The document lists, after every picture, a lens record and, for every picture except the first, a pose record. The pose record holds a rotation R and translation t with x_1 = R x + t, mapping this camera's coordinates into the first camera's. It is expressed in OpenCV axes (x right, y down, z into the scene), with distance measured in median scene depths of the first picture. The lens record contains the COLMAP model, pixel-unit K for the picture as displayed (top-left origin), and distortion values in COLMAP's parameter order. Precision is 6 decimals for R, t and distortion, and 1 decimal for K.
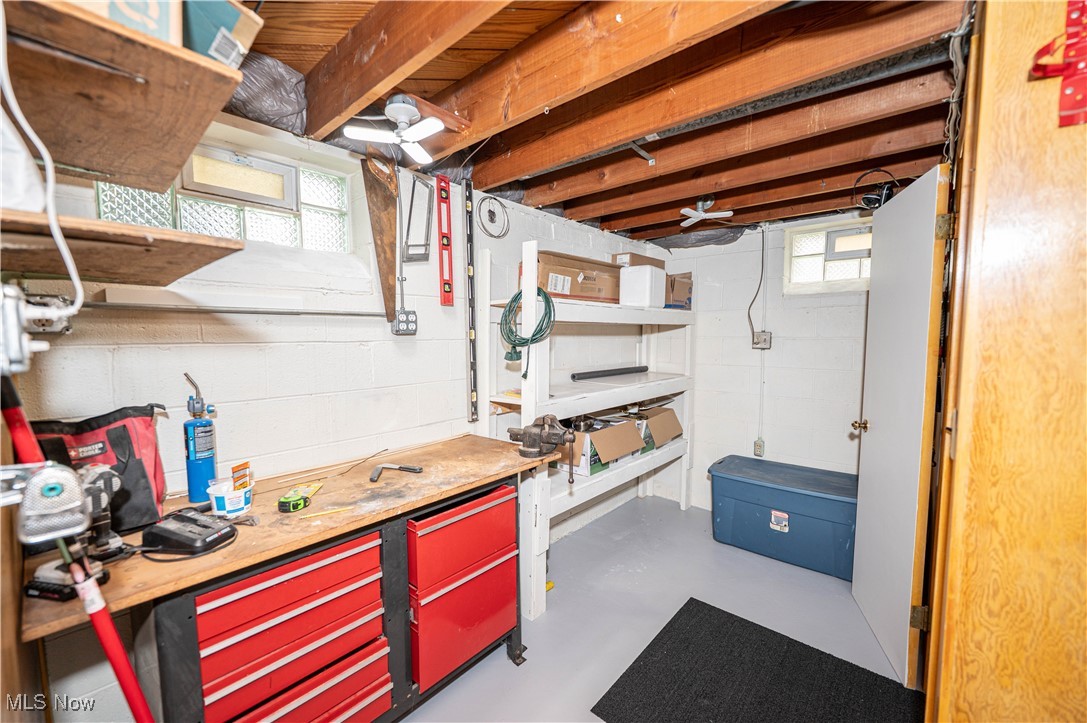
lens RADIAL K [[434.6, 0, 546.2], [0, 434.6, 363.9], [0, 0, 1]] dist [-0.001243, 0.000393]
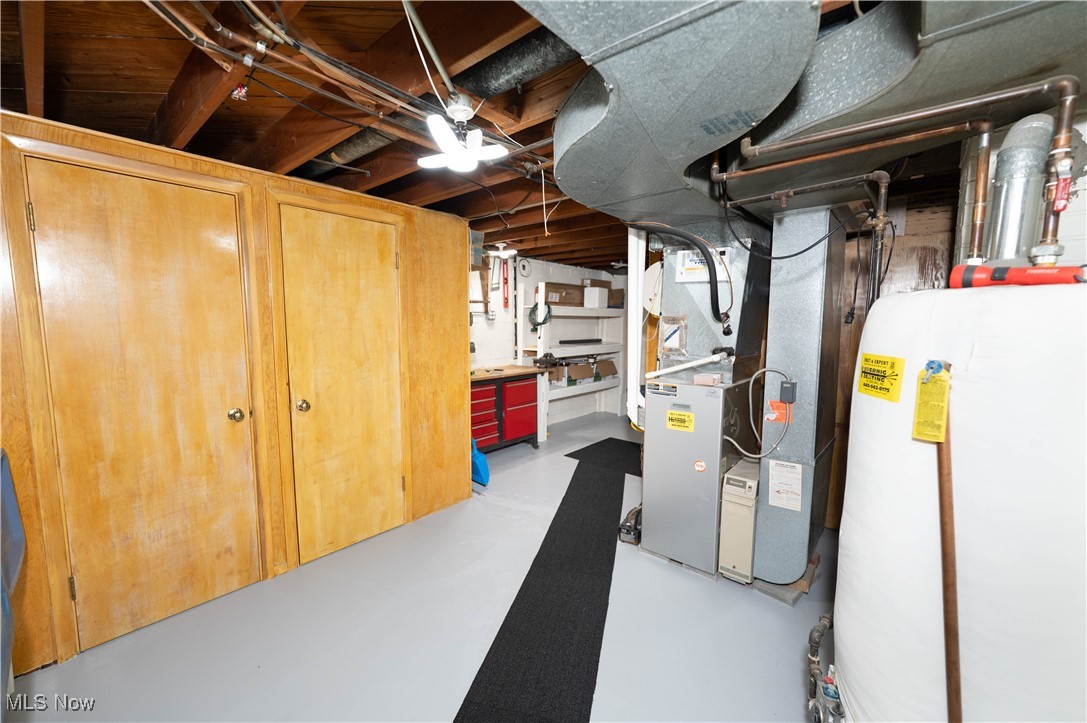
lens RADIAL K [[434.6, 0, 546.2], [0, 434.6, 363.9], [0, 0, 1]] dist [-0.001243, 0.000393]
pose [[0.999839, 0.008508, 0.015793, -0.042608], [-0.009008, 0.999451, 0.031893, 0.084121], [-0.015513, -0.032030, 0.999366, -1.278788]]
